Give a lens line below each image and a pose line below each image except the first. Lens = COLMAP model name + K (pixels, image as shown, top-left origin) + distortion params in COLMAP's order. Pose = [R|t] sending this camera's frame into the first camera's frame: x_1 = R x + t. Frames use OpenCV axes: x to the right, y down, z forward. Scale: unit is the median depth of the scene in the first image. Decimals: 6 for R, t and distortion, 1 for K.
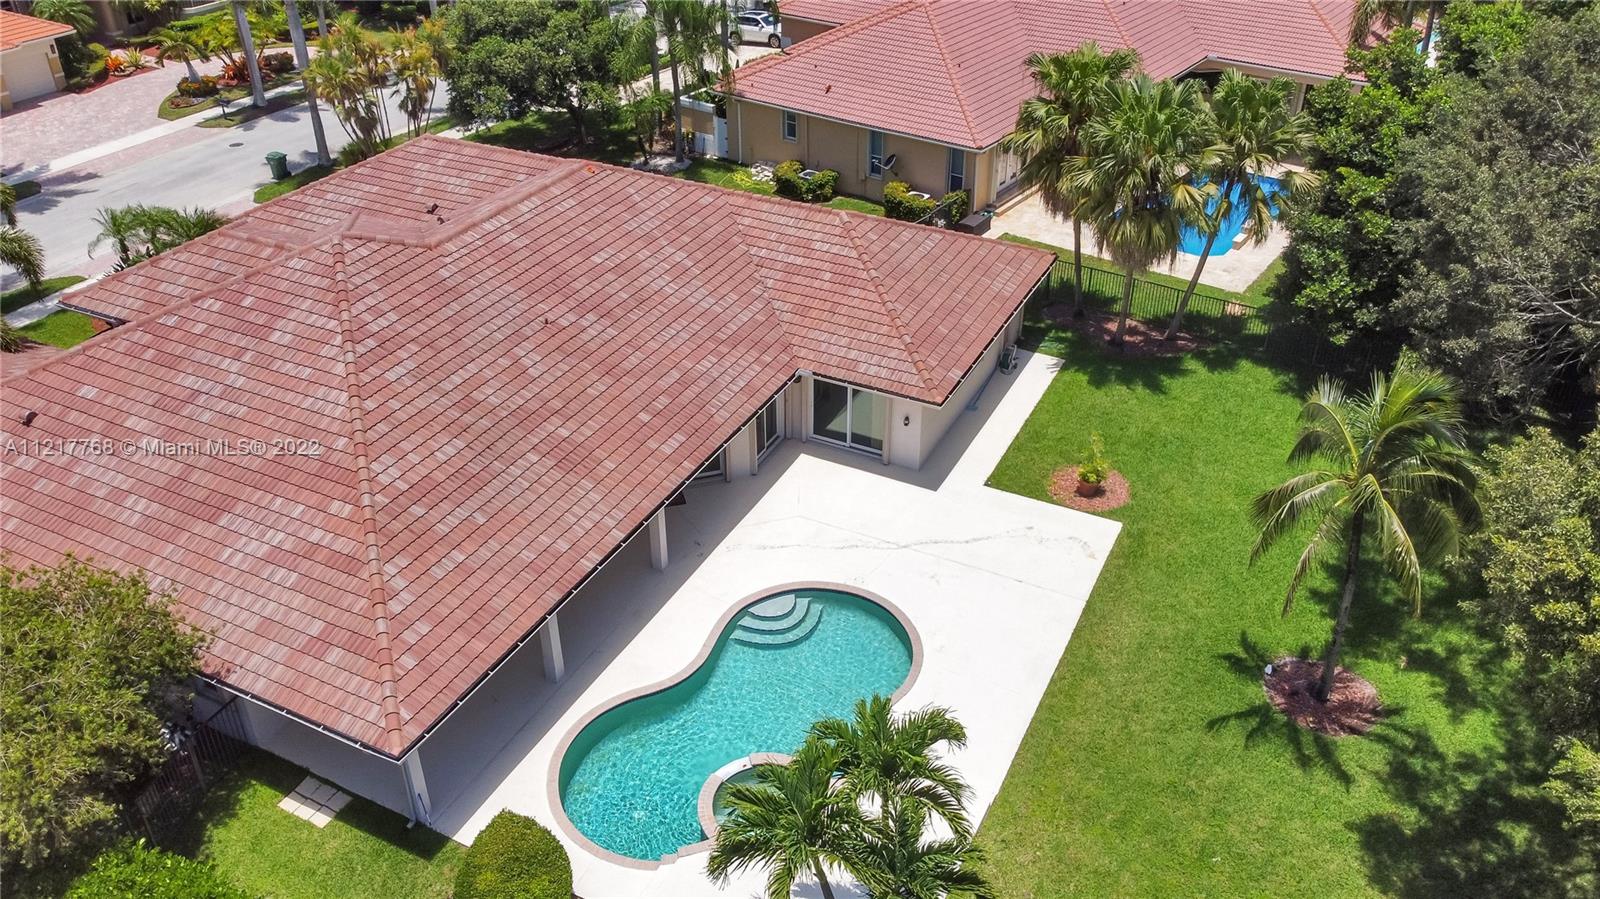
lens RADIAL K [[1245.6, 0, 800.0], [0, 1245.6, 449.5], [0, 0, 1]] dist [0.007787, -0.011586]
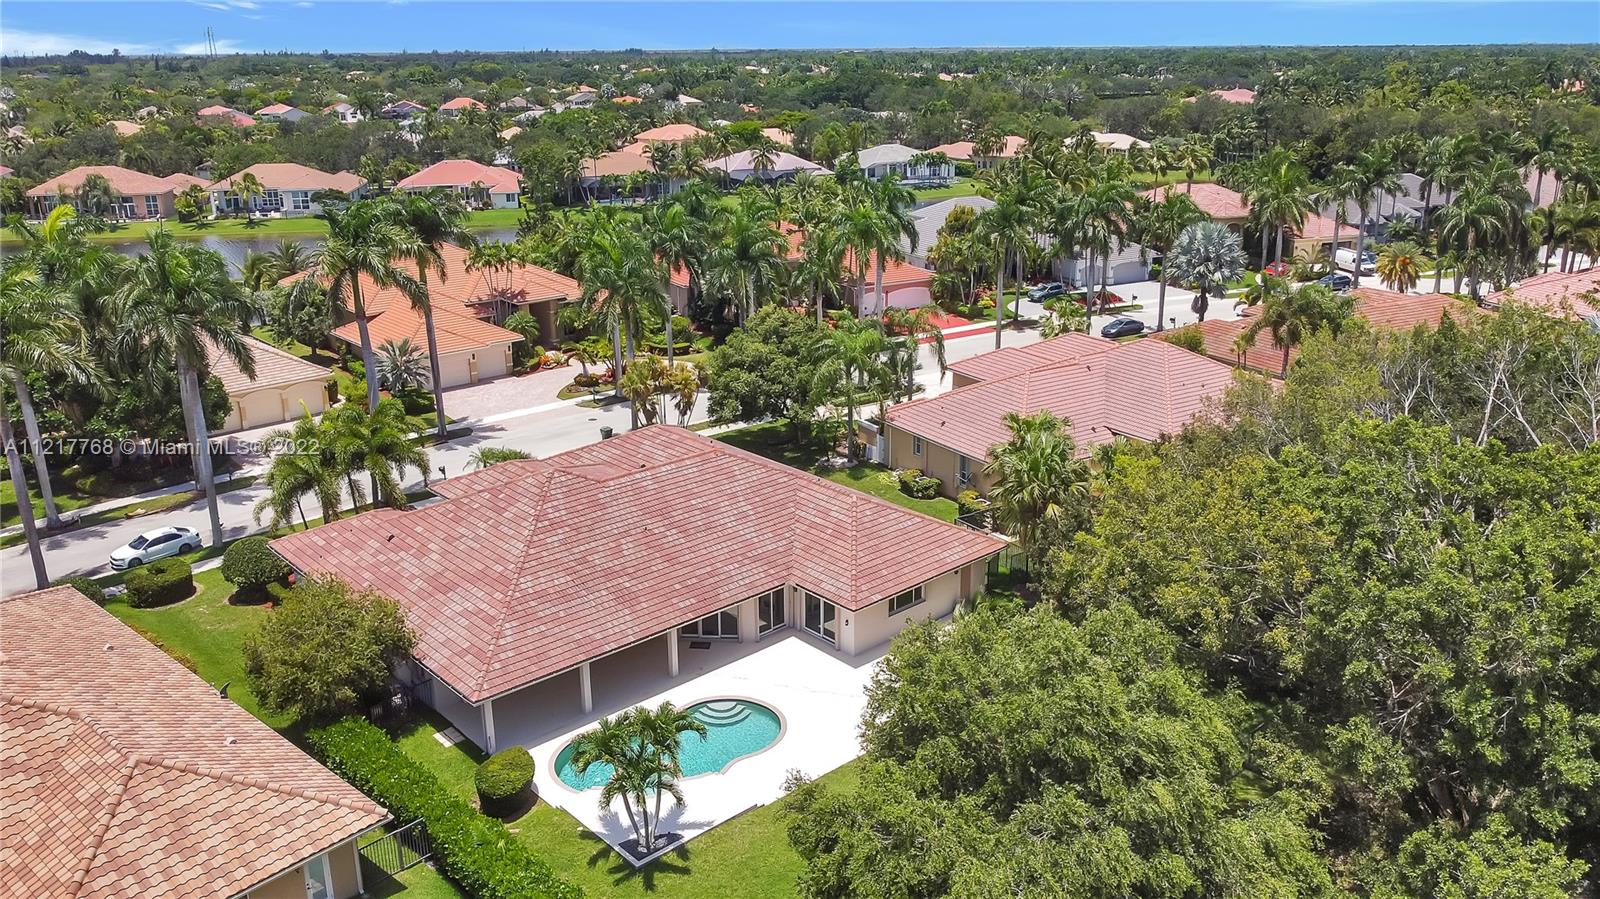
lens RADIAL K [[1245.6, 0, 800.0], [0, 1245.6, 449.5], [0, 0, 1]] dist [0.007787, -0.011586]
pose [[0.935424, 0.110933, -0.335673, 0.354688], [-0.189178, 0.959182, -0.210195, 0.073489], [0.298654, 0.260123, 0.918227, -0.366355]]
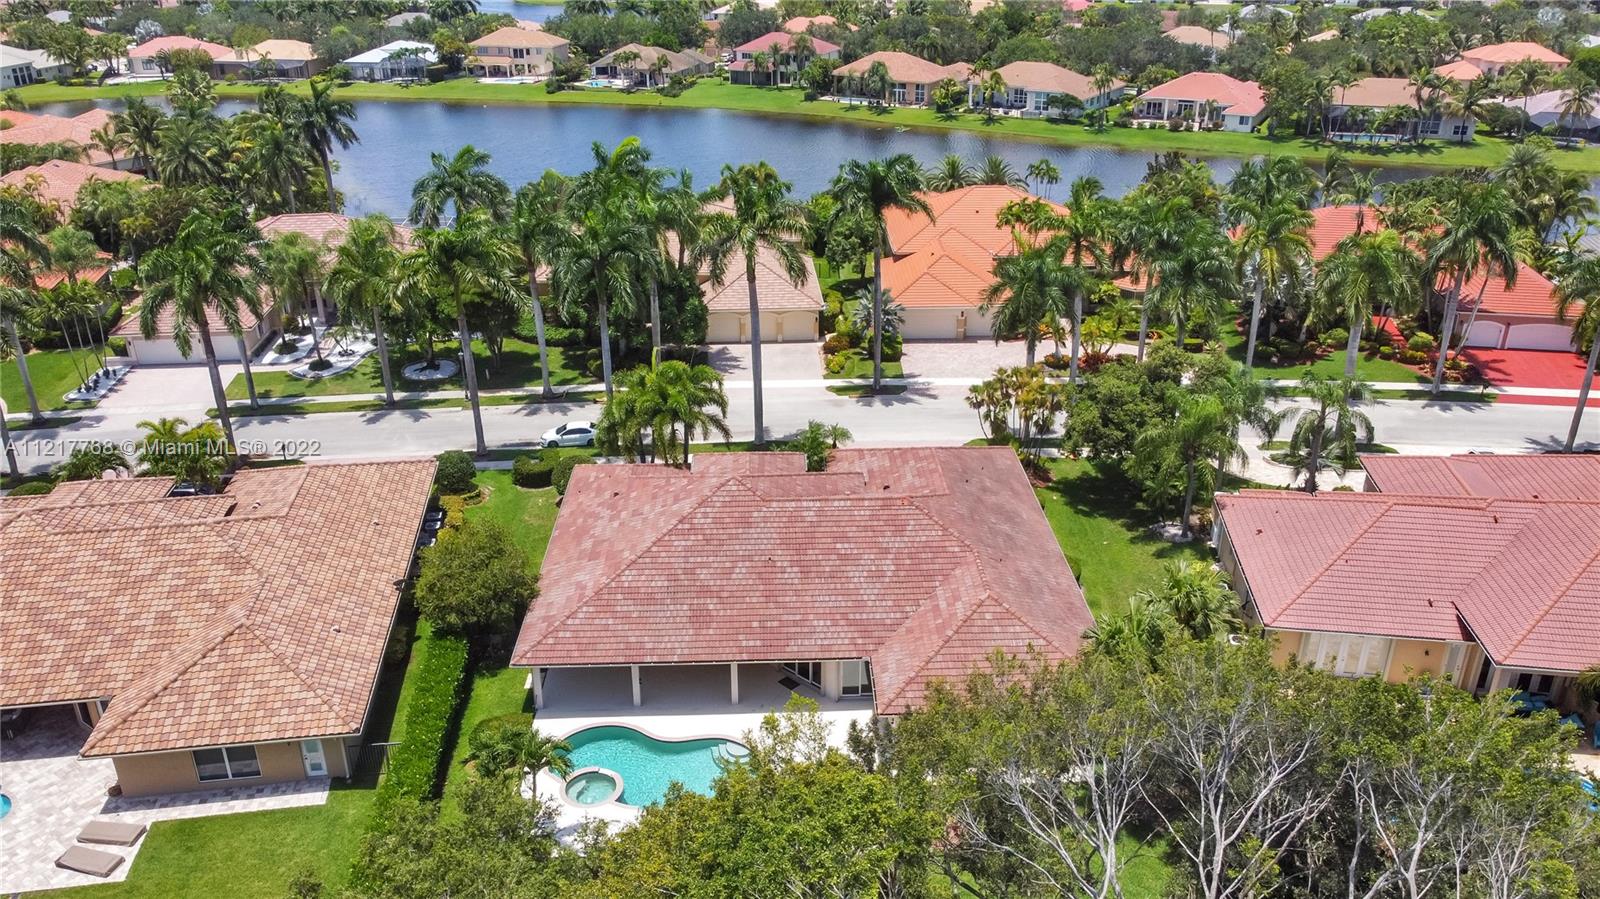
lens RADIAL K [[1263.9, 0, 800.0], [0, 1263.9, 449.5], [0, 0, 1]] dist [0.003033, 0.092859]
pose [[0.481365, 0.357536, -0.800284, 0.750988], [-0.470176, 0.875878, 0.108501, -0.279141], [0.739744, 0.324046, 0.589722, -0.075190]]
